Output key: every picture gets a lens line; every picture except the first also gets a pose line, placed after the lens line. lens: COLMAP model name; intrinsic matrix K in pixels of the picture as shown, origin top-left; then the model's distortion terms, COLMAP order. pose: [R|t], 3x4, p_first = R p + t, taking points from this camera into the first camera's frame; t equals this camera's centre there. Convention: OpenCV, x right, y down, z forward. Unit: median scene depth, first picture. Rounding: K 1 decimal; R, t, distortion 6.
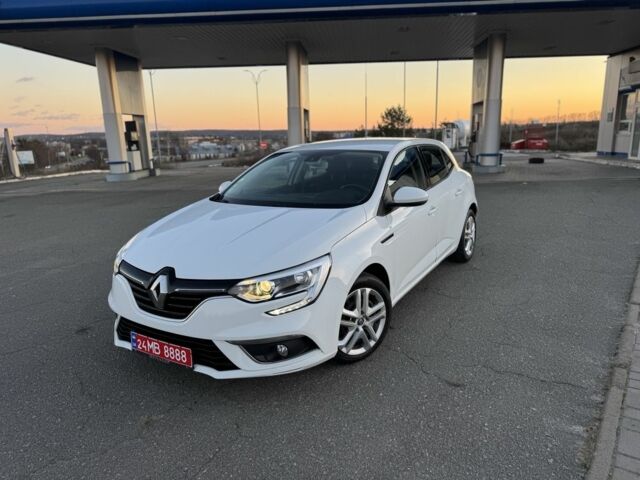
lens RADIAL K [[452.7, 0, 324.3], [0, 452.7, 239.1], [0, 0, 1]] dist [0.093661, -0.144345]
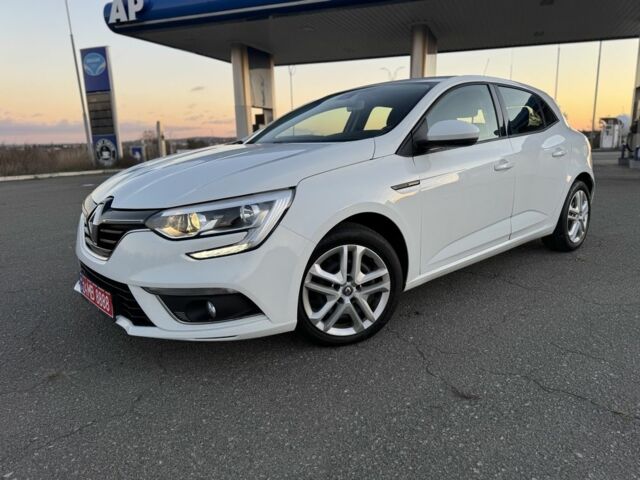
lens RADIAL K [[449.7, 0, 327.8], [0, 449.7, 238.3], [0, 0, 1]] dist [0.077744, -0.102535]
pose [[0.956072, 0.066635, -0.285459, 0.246125], [-0.069664, 0.997570, -0.000460, 0.098300], [0.284735, 0.020326, 0.958391, 0.290473]]
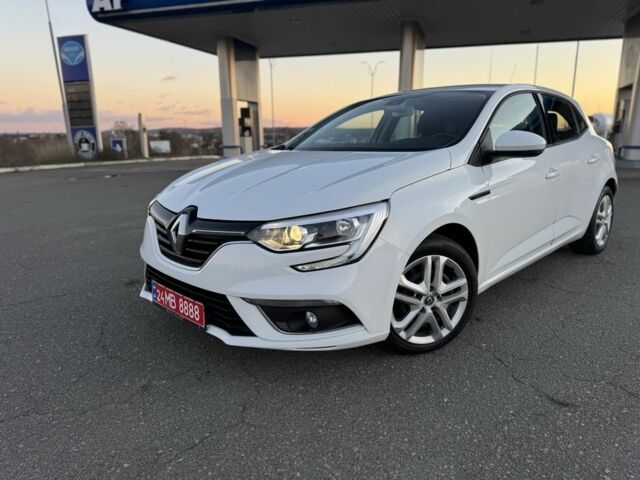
lens RADIAL K [[452.1, 0, 318.7], [0, 452.1, 242.1], [0, 0, 1]] dist [0.053852, -0.064945]
pose [[0.966754, 0.076198, -0.244090, 0.077719], [-0.073742, 0.997093, 0.019196, 0.084612], [0.244843, -0.000558, 0.969562, 0.231945]]
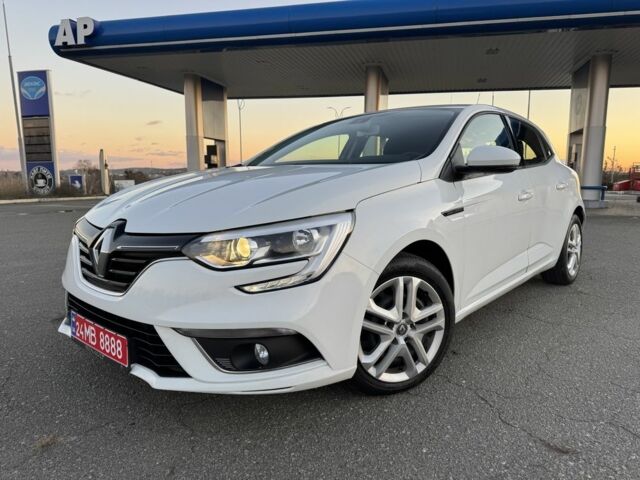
lens RADIAL K [[451.1, 0, 323.2], [0, 451.1, 239.1], [0, 0, 1]] dist [0.045318, -0.051135]
pose [[0.983407, 0.054918, -0.172900, 0.072971], [-0.070071, 0.994100, -0.082792, 0.113771], [0.167333, 0.093534, 0.981454, 0.338277]]
